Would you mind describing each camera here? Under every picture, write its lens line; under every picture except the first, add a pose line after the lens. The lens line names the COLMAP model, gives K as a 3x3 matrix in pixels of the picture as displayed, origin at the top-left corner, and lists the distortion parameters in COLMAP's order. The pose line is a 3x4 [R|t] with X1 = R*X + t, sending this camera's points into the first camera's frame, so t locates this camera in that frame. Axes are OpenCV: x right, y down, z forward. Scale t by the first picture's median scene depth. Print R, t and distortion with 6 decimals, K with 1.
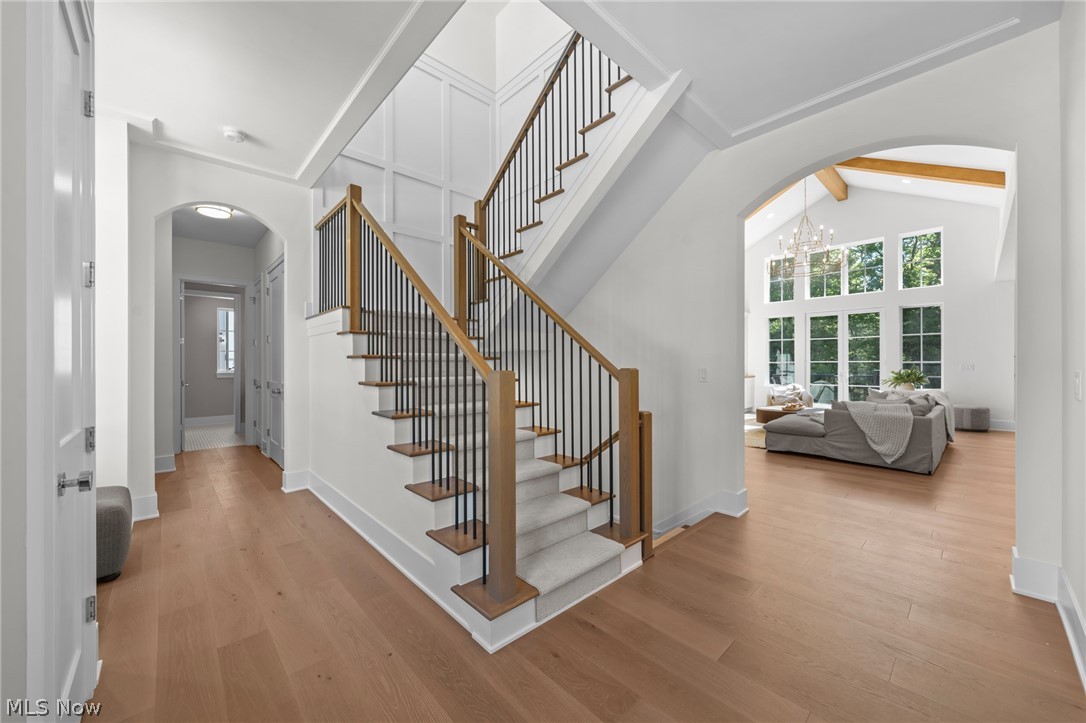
lens RADIAL K [[385.0, 0, 546.9], [0, 385.0, 361.5], [0, 0, 1]] dist [-0.006579, -0.000041]
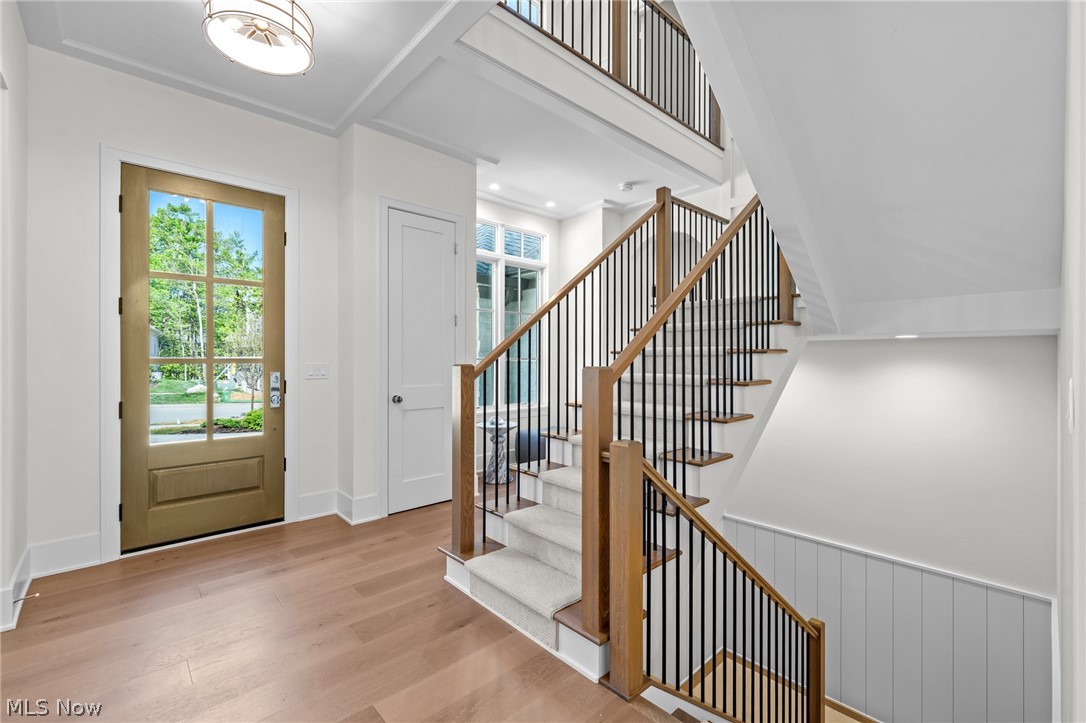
lens RADIAL K [[442.7, 0, 546.3], [0, 442.7, 361.0], [0, 0, 1]] dist [-0.016868, -0.000291]
pose [[0.039044, 0.002541, -0.999234, 0.738479], [0.001758, 0.999995, 0.002611, 0.007714], [0.999236, -0.001859, 0.039039, 0.697640]]
